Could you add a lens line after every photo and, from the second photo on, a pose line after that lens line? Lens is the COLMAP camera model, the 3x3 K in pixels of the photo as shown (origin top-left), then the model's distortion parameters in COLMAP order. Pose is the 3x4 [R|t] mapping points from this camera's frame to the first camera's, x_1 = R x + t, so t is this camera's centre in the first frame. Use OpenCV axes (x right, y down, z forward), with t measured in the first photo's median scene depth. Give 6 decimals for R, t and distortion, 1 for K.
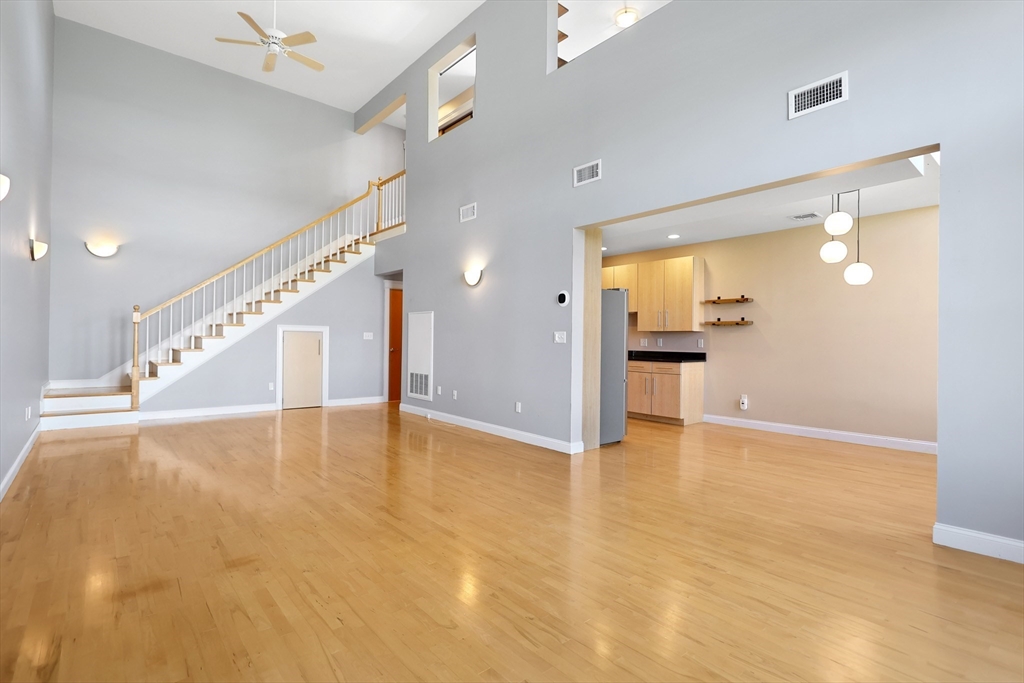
lens RADIAL K [[490.5, 0, 512.1], [0, 490.5, 338.8], [0, 0, 1]] dist [-0.003608, 0.001123]
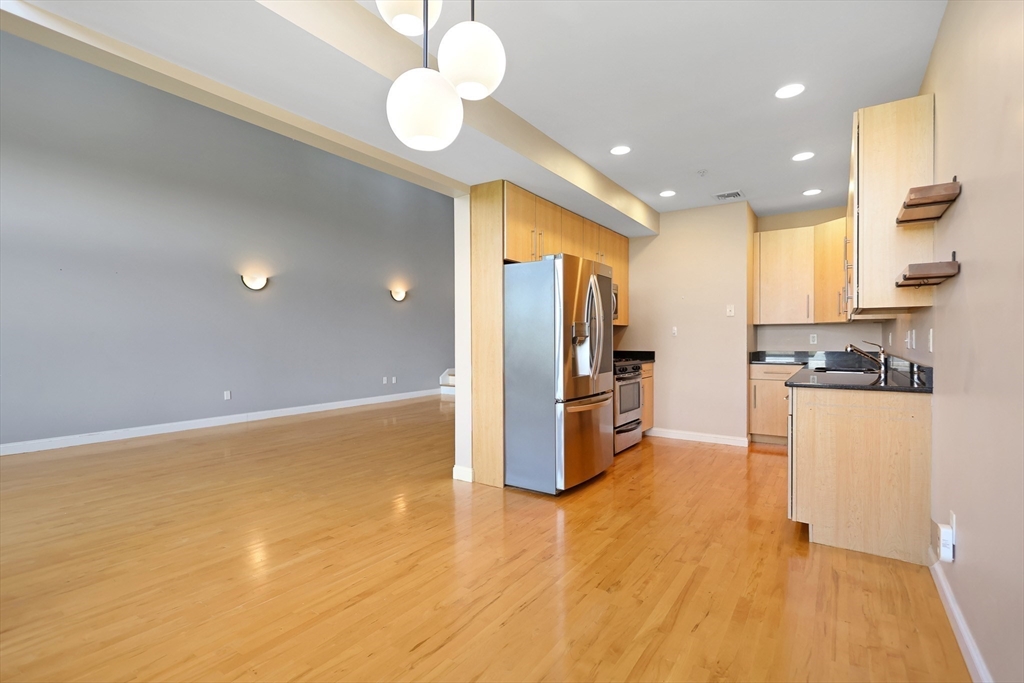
lens RADIAL K [[490.5, 0, 502.2], [0, 490.5, 342.5], [0, 0, 1]] dist [-0.003608, 0.001123]
pose [[0.248102, -0.002704, -0.968730, 0.860591], [0.003982, 0.999991, -0.001771, 0.013689], [0.968726, -0.003418, 0.248110, 0.820170]]
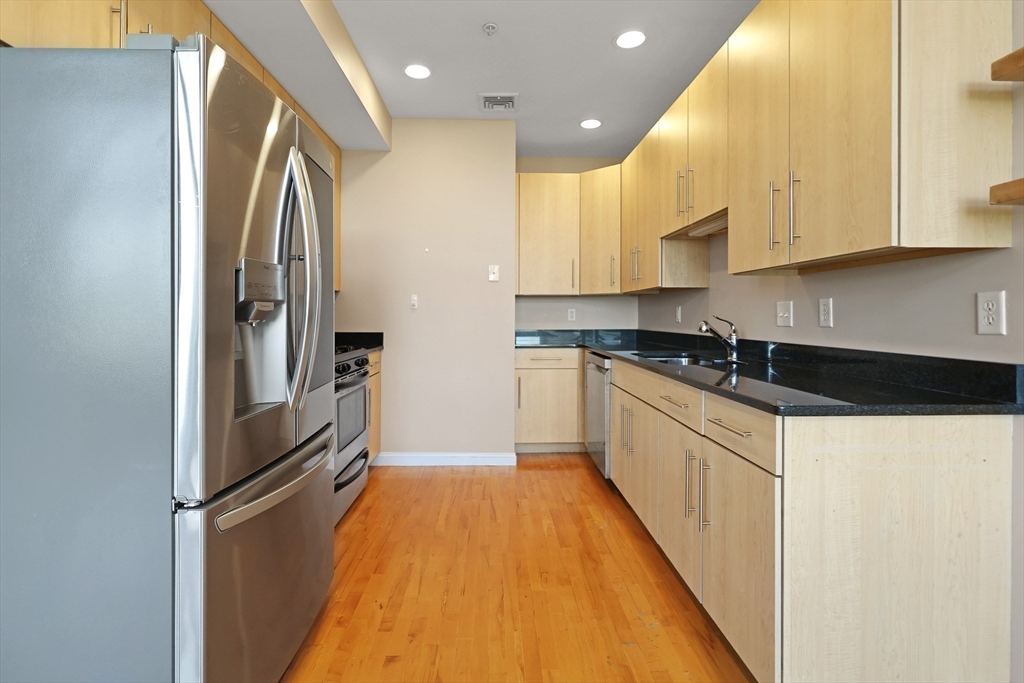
lens RADIAL K [[490.5, 0, 489.4], [0, 490.5, 315.1], [0, 0, 1]] dist [-0.003608, 0.001123]
pose [[0.754976, -0.009096, -0.655690, 0.484499], [0.004307, 0.999951, -0.008913, 0.014642], [0.655739, 0.003905, 0.754978, 0.979908]]
